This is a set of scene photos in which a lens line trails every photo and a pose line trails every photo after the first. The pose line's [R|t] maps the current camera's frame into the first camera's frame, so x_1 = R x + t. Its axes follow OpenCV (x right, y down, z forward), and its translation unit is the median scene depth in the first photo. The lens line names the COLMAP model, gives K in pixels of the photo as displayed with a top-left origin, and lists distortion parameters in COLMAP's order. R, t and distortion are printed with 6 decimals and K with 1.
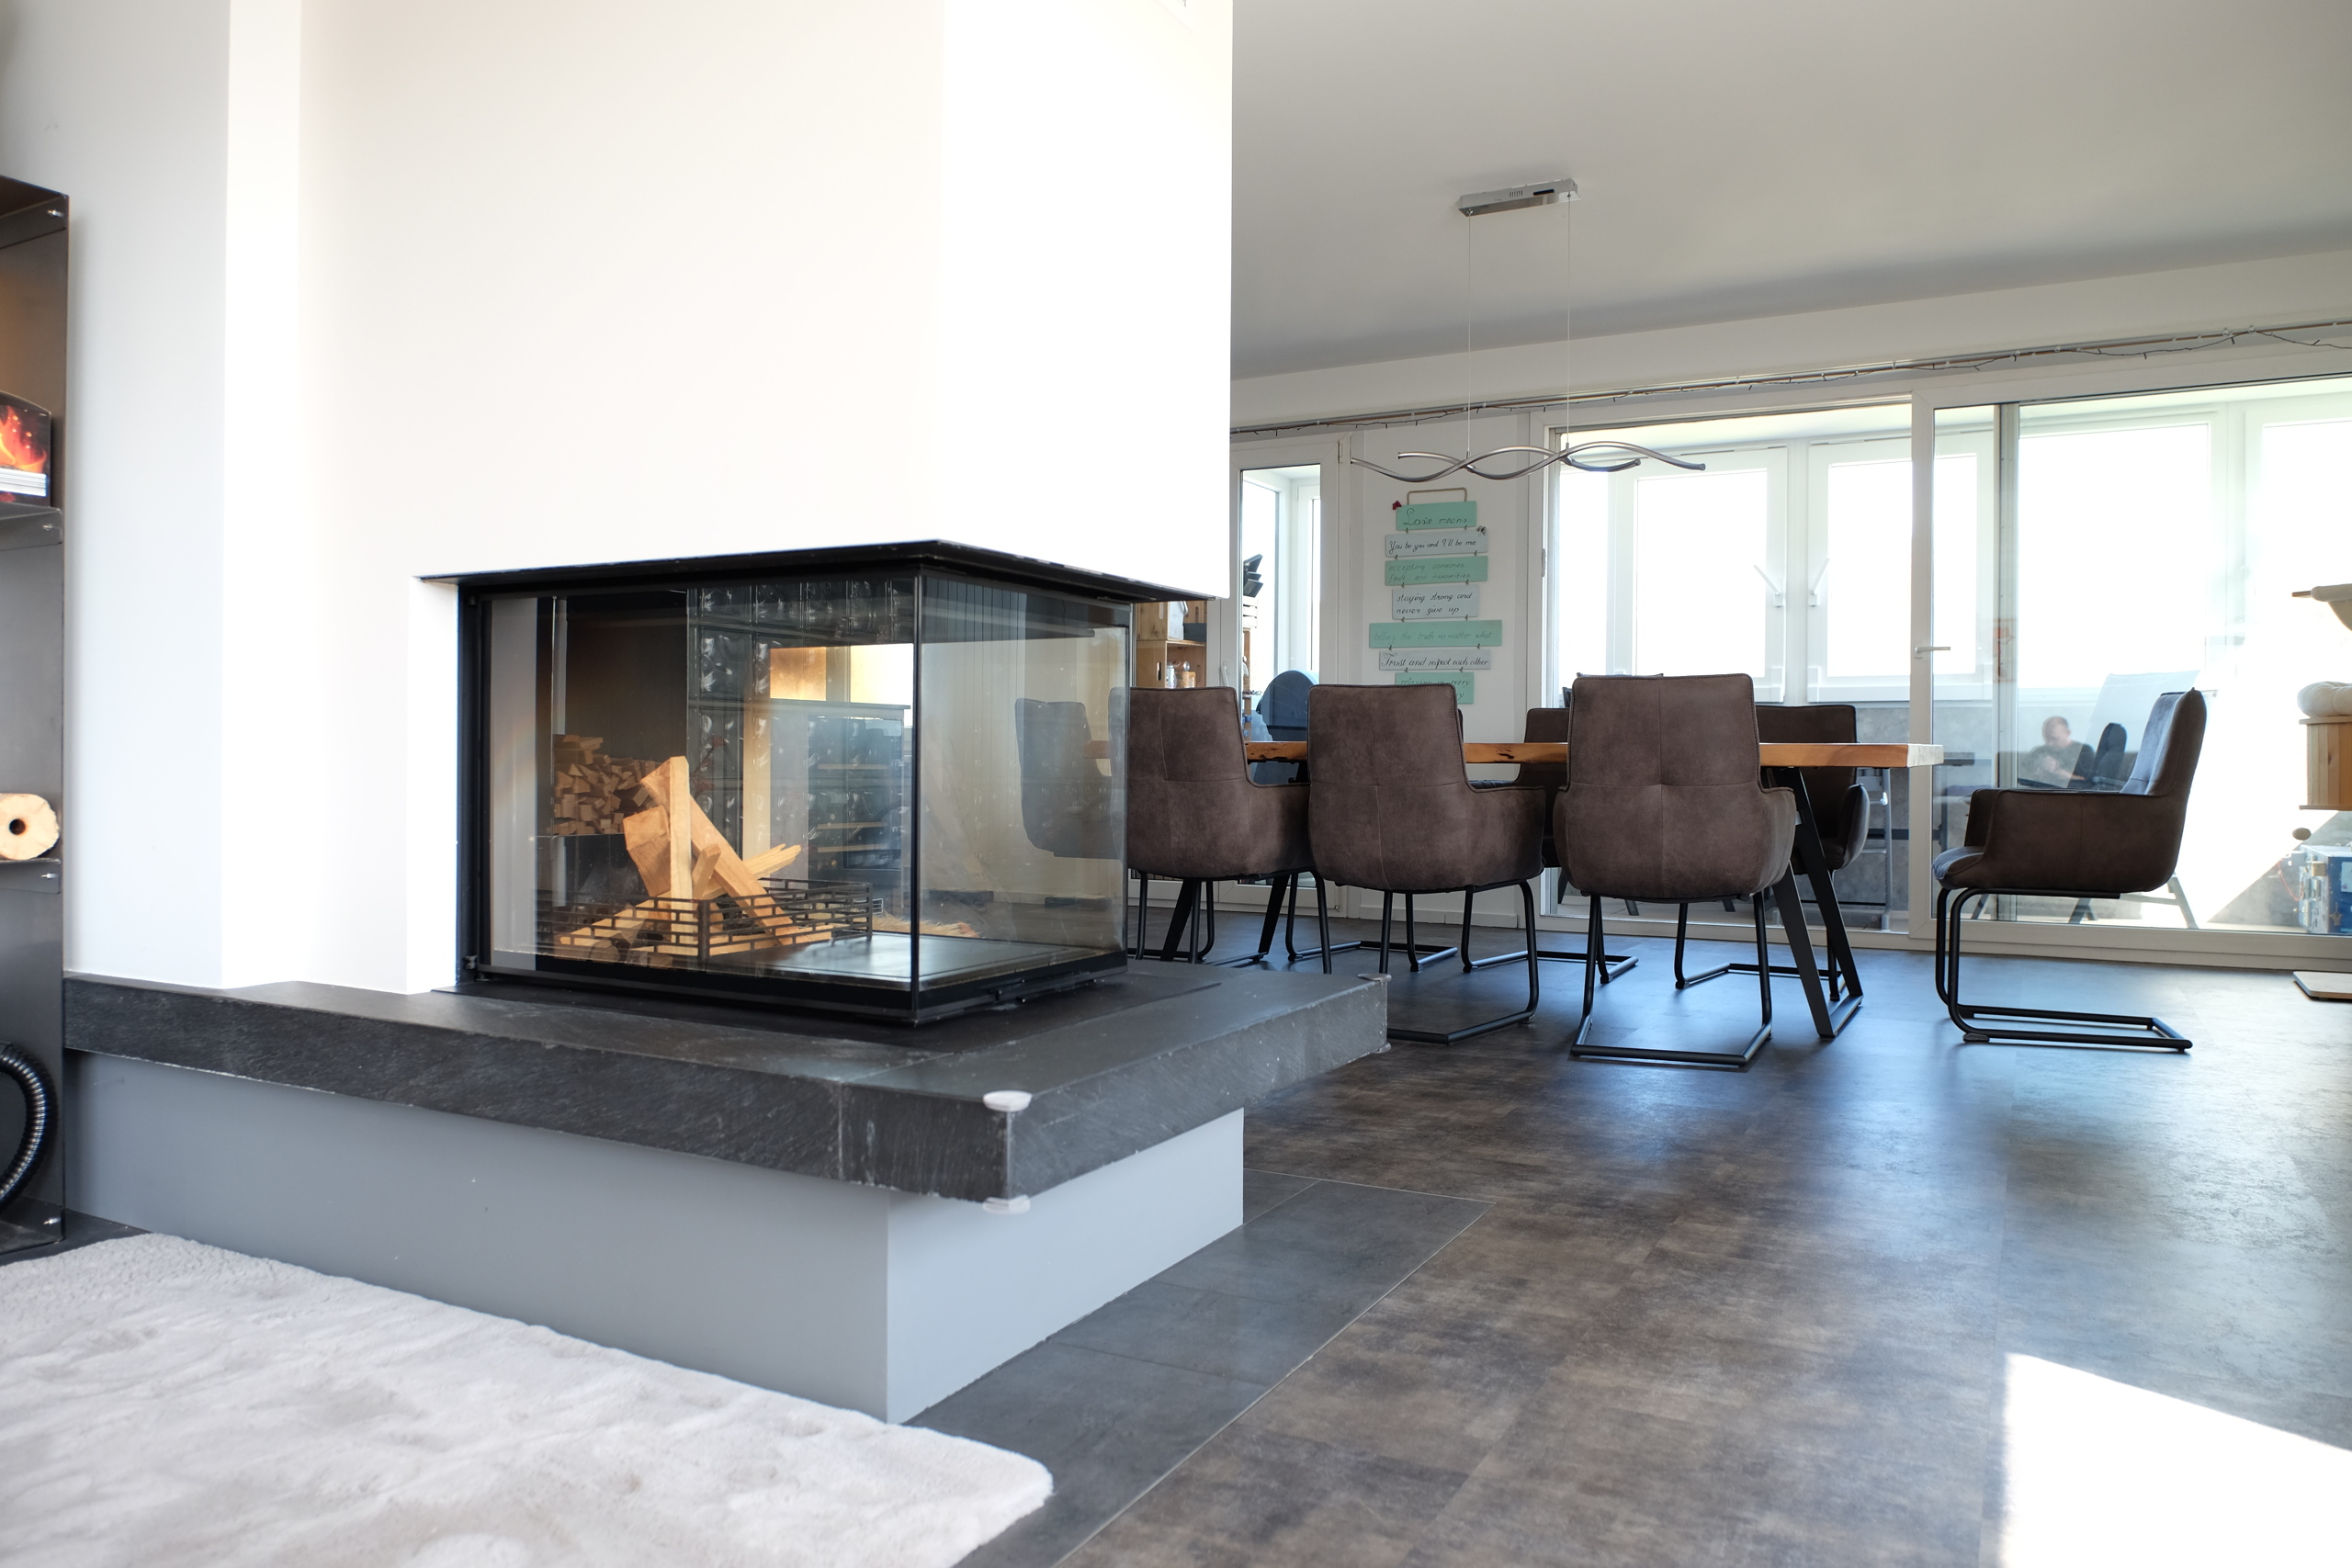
lens RADIAL K [[1594.6, 0, 1165.4], [0, 1594.6, 770.9], [0, 0, 1]] dist [-0.027068, 0.003626]
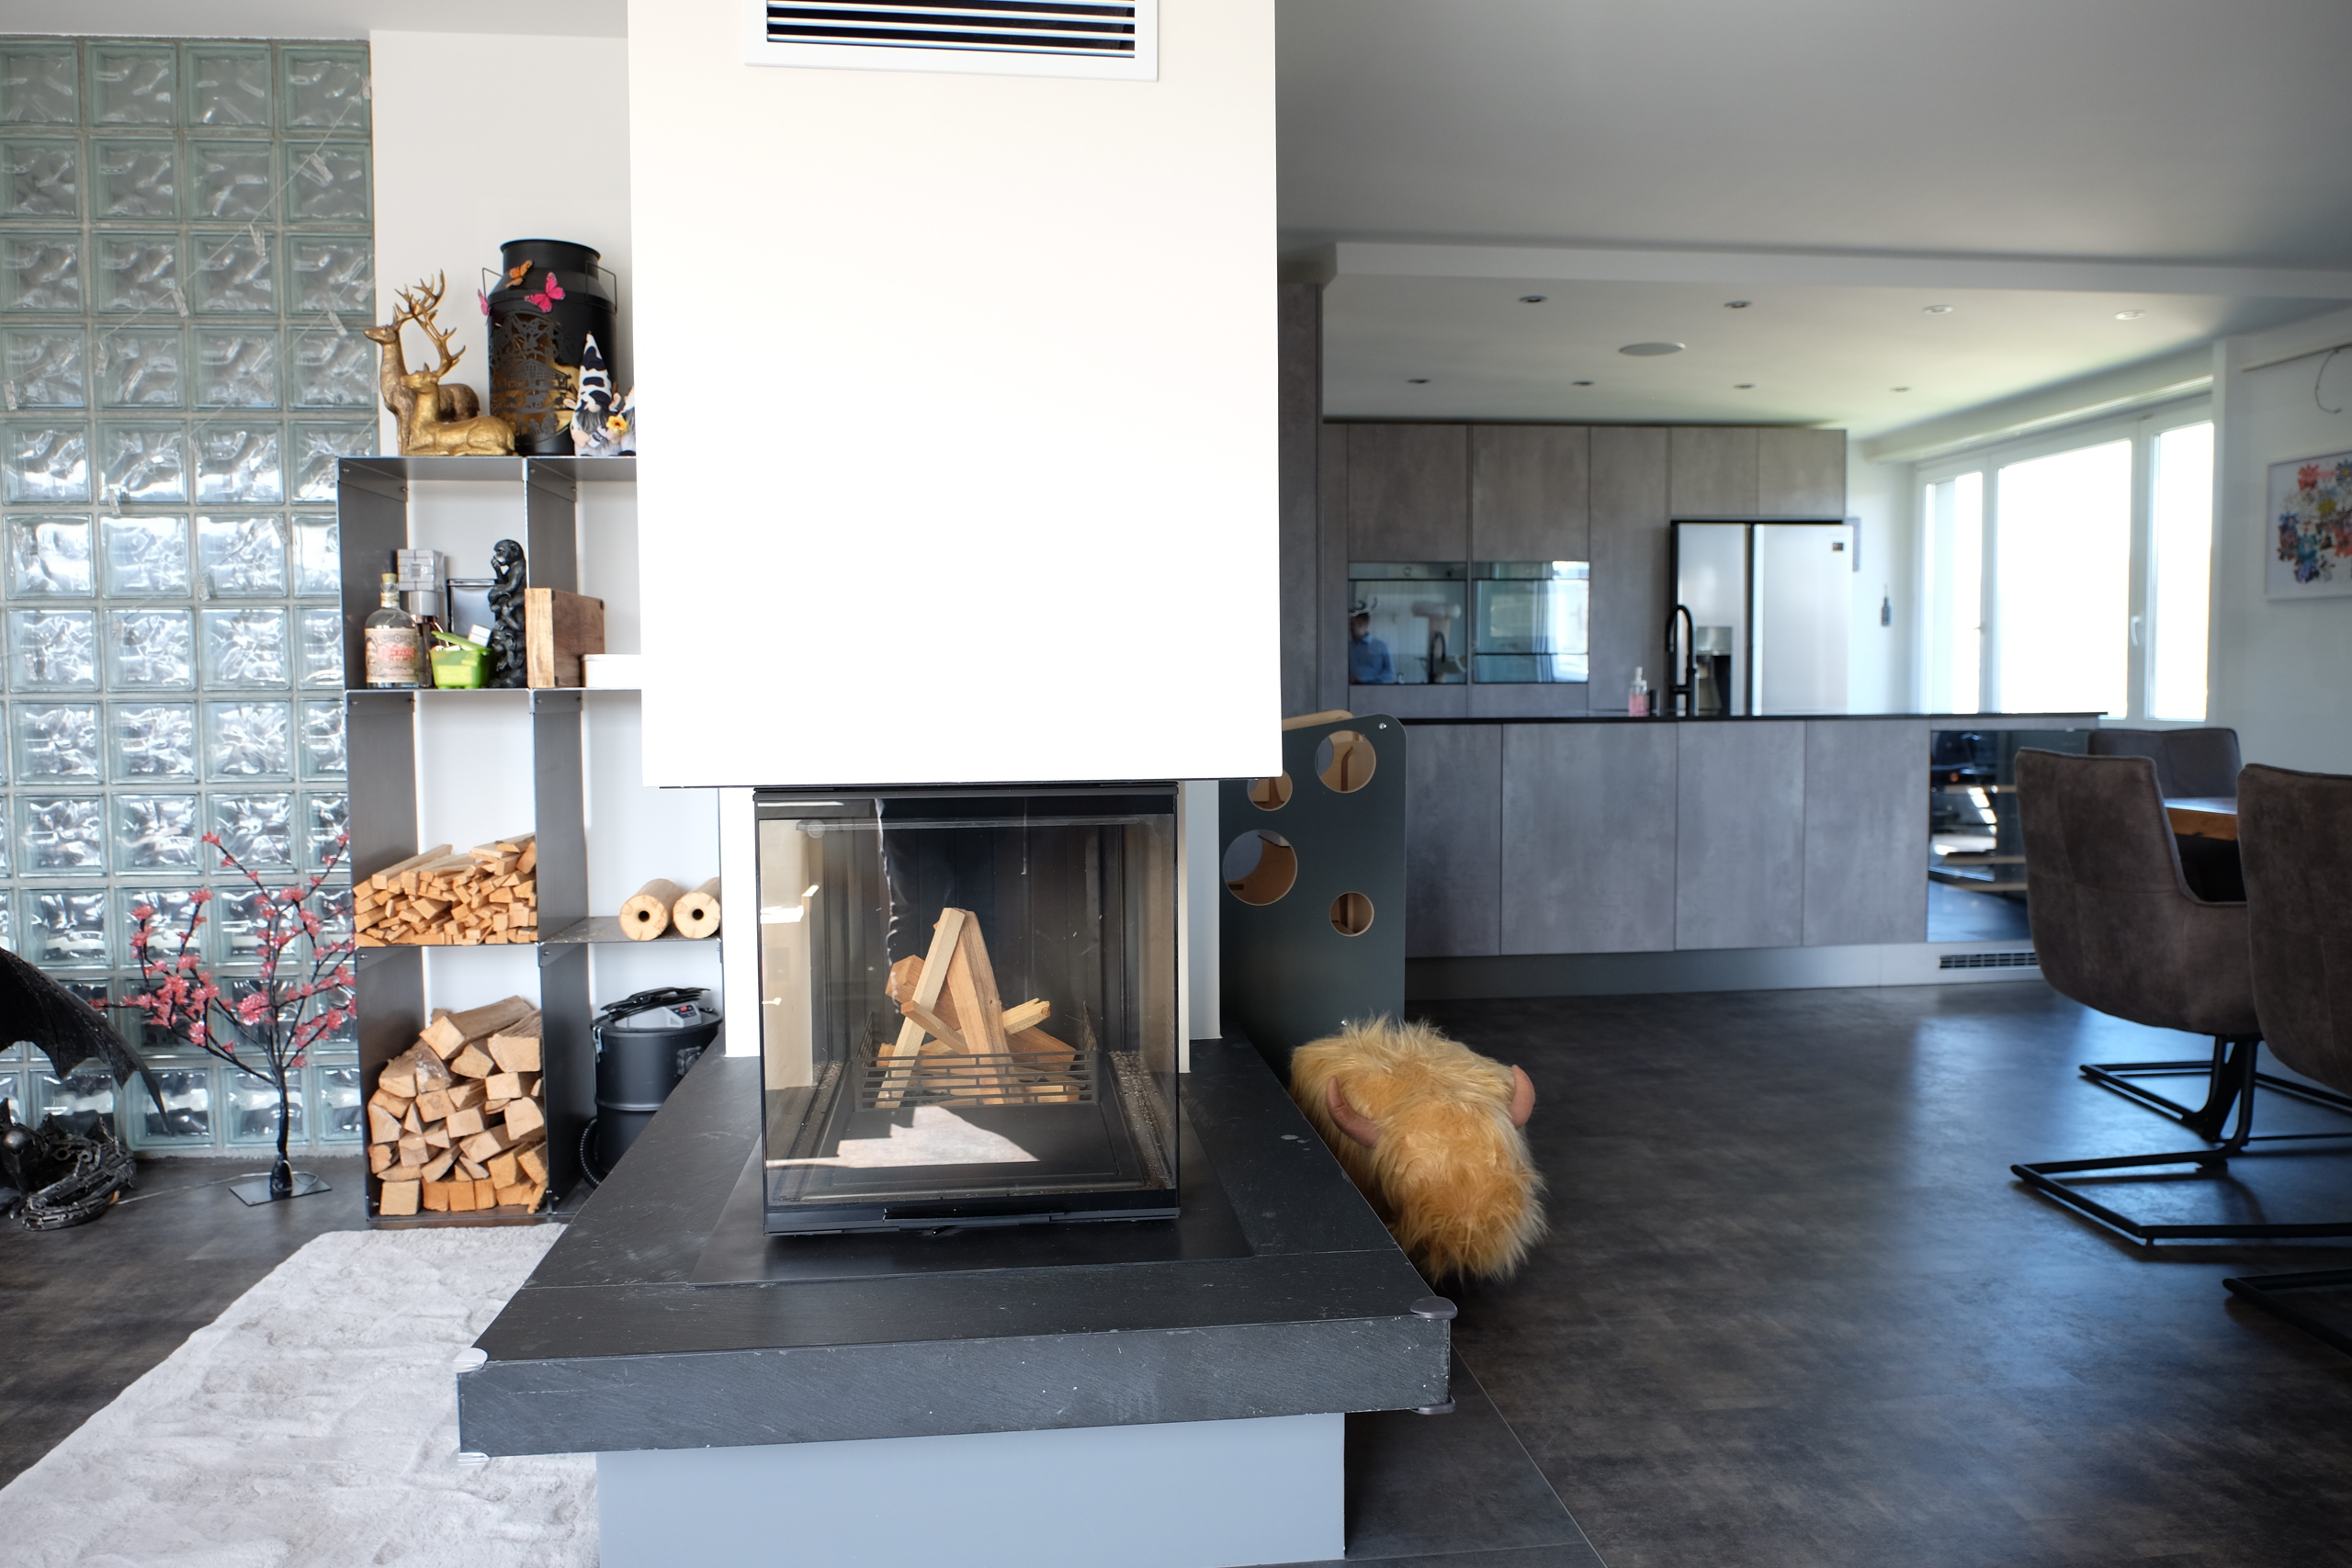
lens RADIAL K [[1594.6, 0, 1168.5], [0, 1594.6, 782.3], [0, 0, 1]] dist [-0.027068, 0.003626]
pose [[0.574191, 0.038006, -0.817839, 0.667287], [0.006378, 0.998684, 0.050889, -0.149996], [0.818696, -0.034436, 0.573193, 0.518655]]
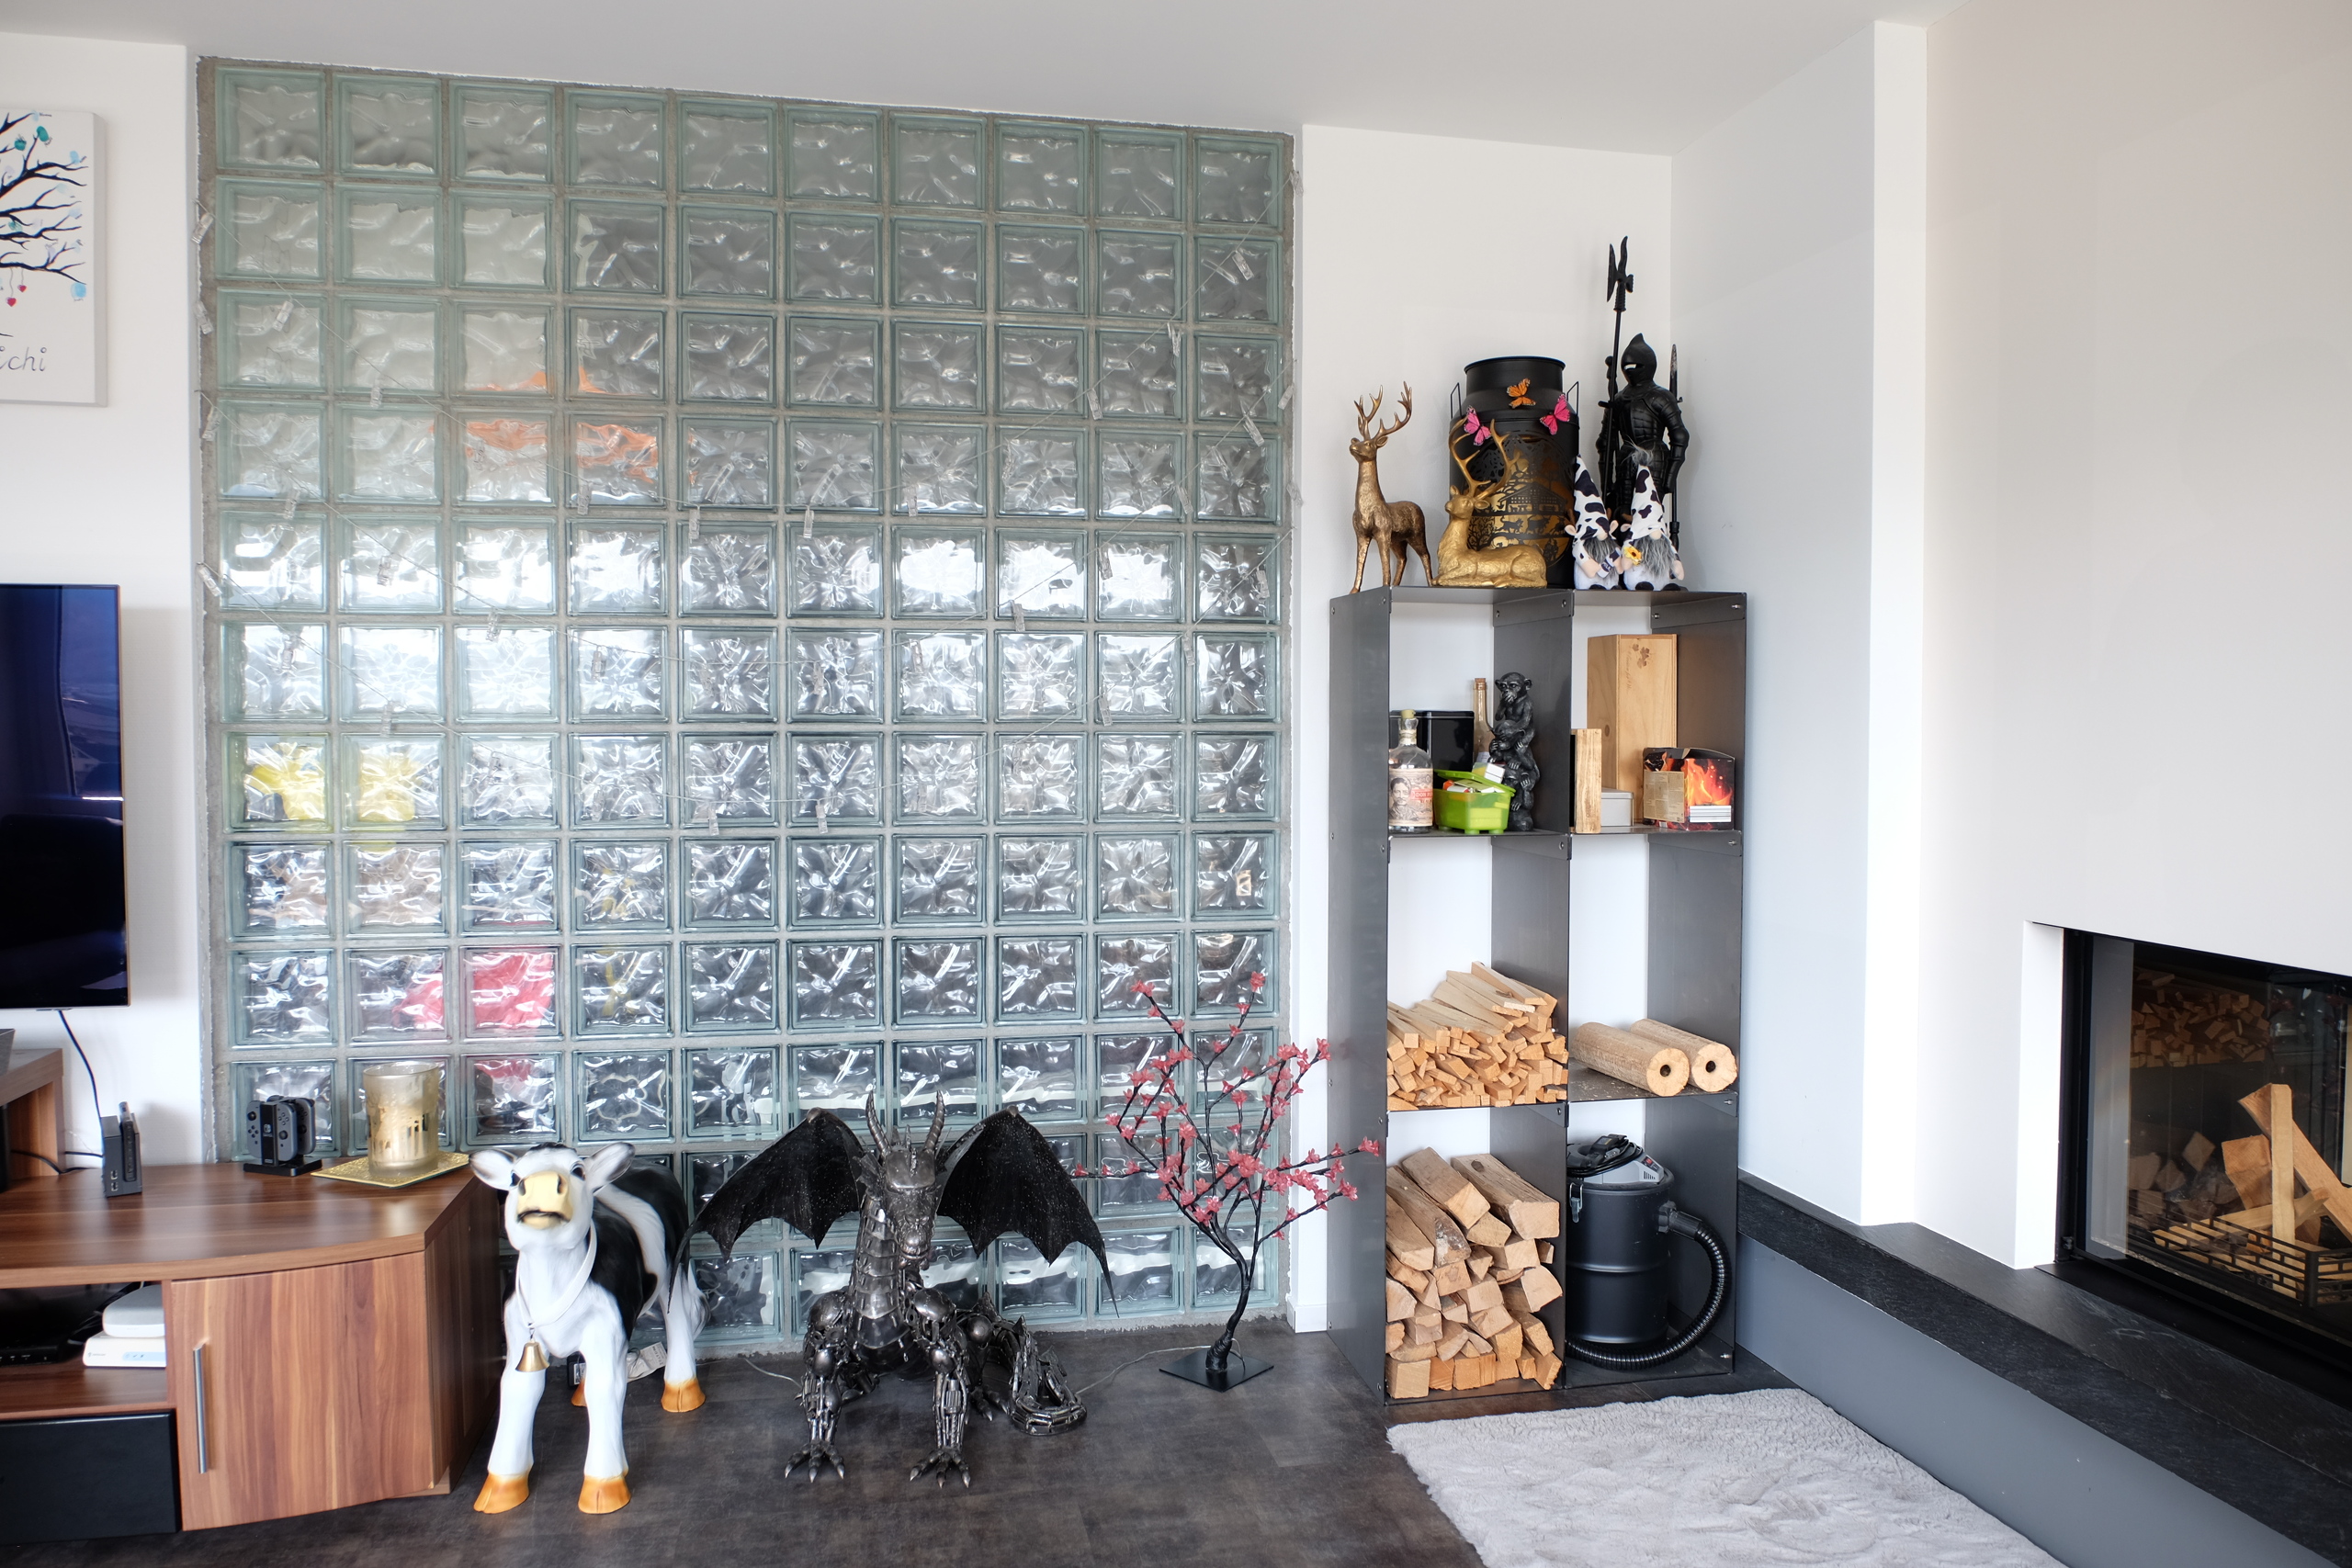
lens RADIAL K [[1594.6, 0, 1171.5], [0, 1594.6, 777.6], [0, 0, 1]] dist [-0.027068, 0.003626]
pose [[0.646718, 0.020917, -0.762442, 0.007816], [-0.001267, 0.999652, 0.026349, -0.243554], [0.762728, -0.016074, 0.646519, -0.229304]]
